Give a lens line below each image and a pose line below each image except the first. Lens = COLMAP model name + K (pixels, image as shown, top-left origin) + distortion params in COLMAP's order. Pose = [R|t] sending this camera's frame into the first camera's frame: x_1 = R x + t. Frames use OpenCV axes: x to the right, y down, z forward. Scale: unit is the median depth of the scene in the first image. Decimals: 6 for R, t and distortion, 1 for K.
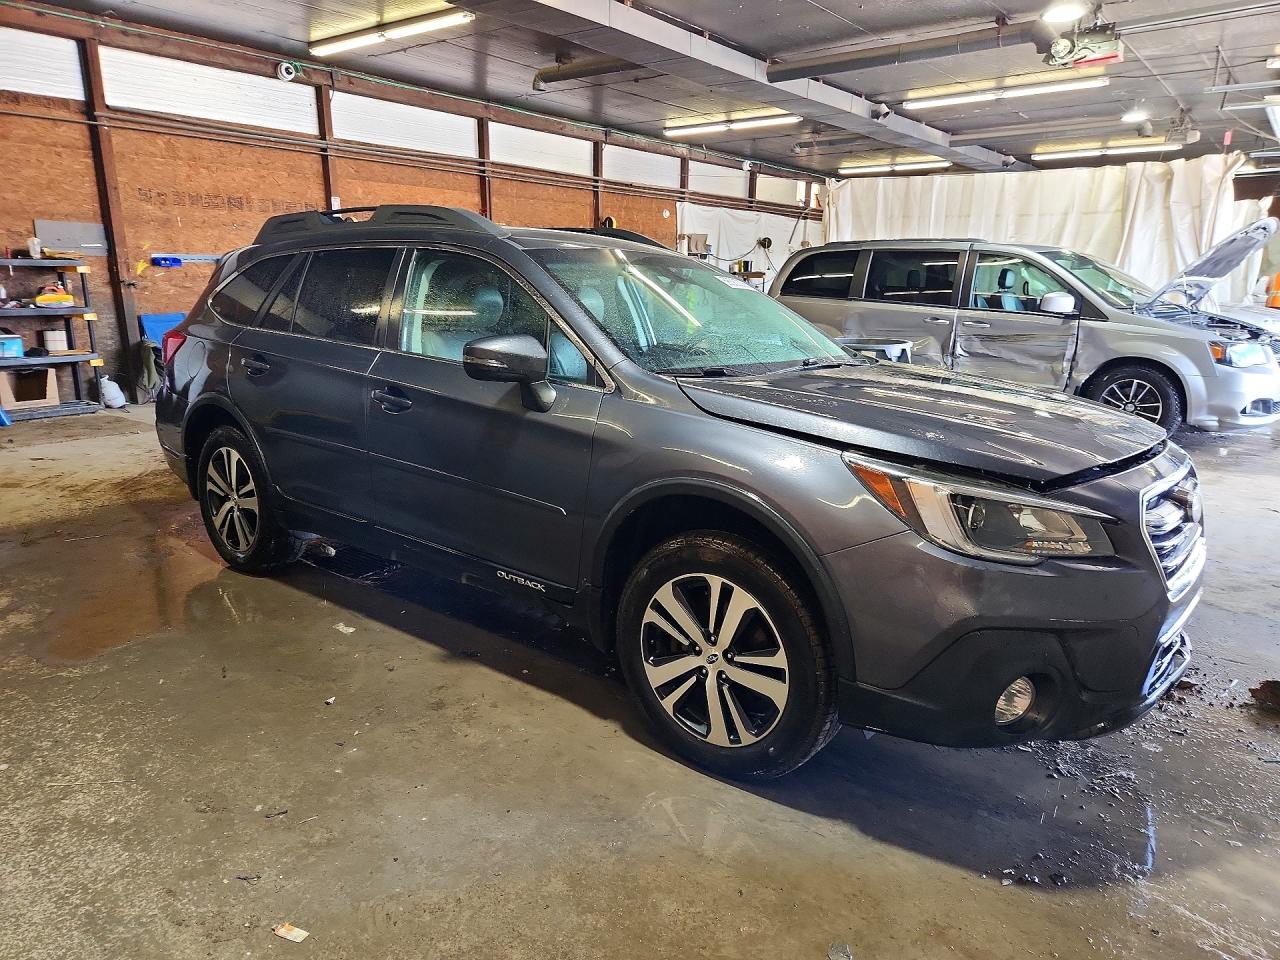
lens RADIAL K [[862.5, 0, 650.4], [0, 862.5, 501.4], [0, 0, 1]] dist [0.065845, -0.047505]
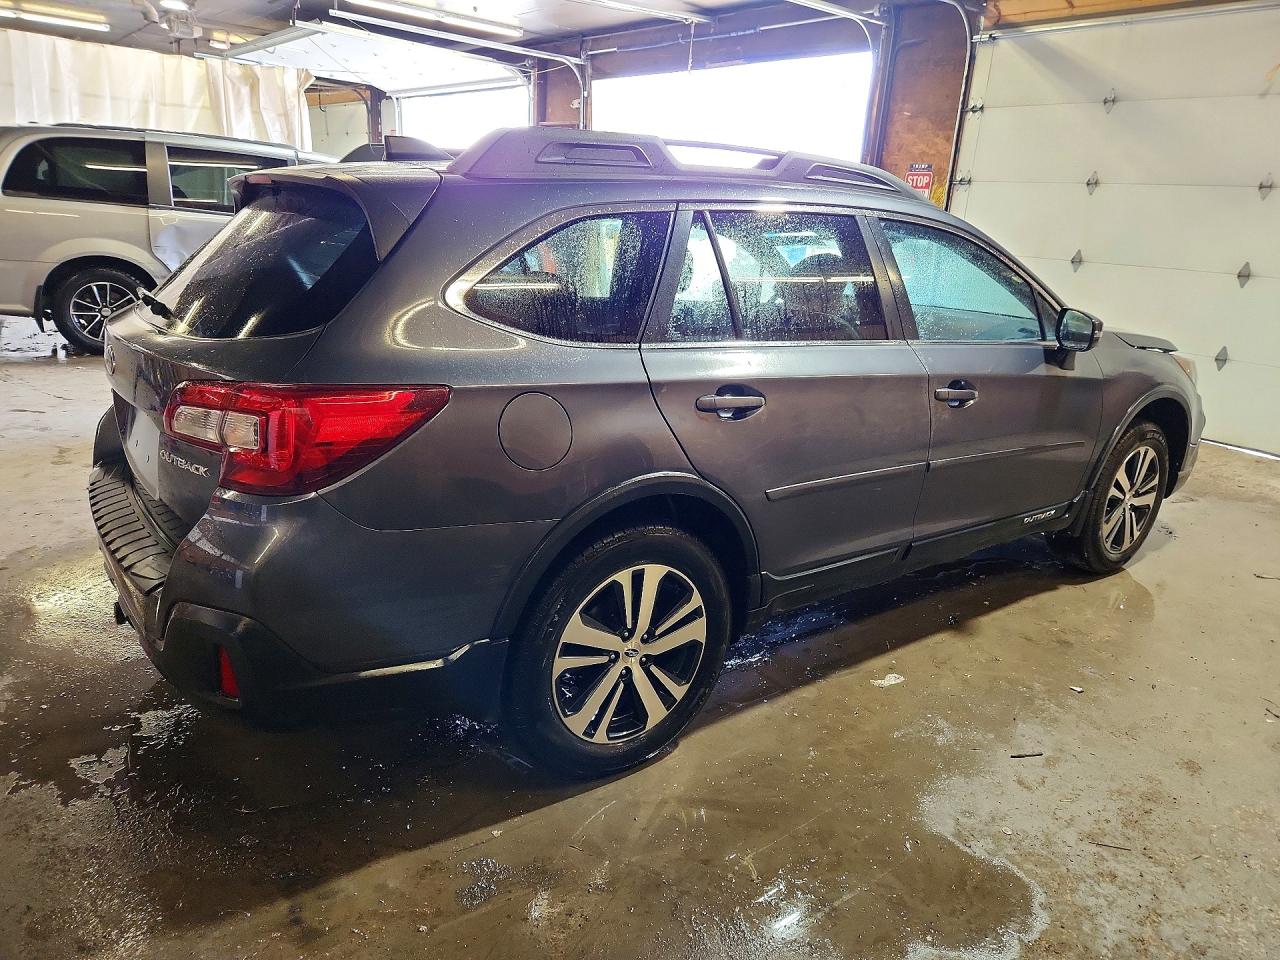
lens RADIAL K [[858.0, 0, 639.0], [0, 858.0, 475.4], [0, 0, 1]] dist [0.057829, -0.042183]
pose [[0.258752, -0.290115, 0.921347, -0.955159], [0.187783, 0.950742, 0.246633, -0.248534], [-0.947515, 0.109197, 0.300485, 0.812774]]
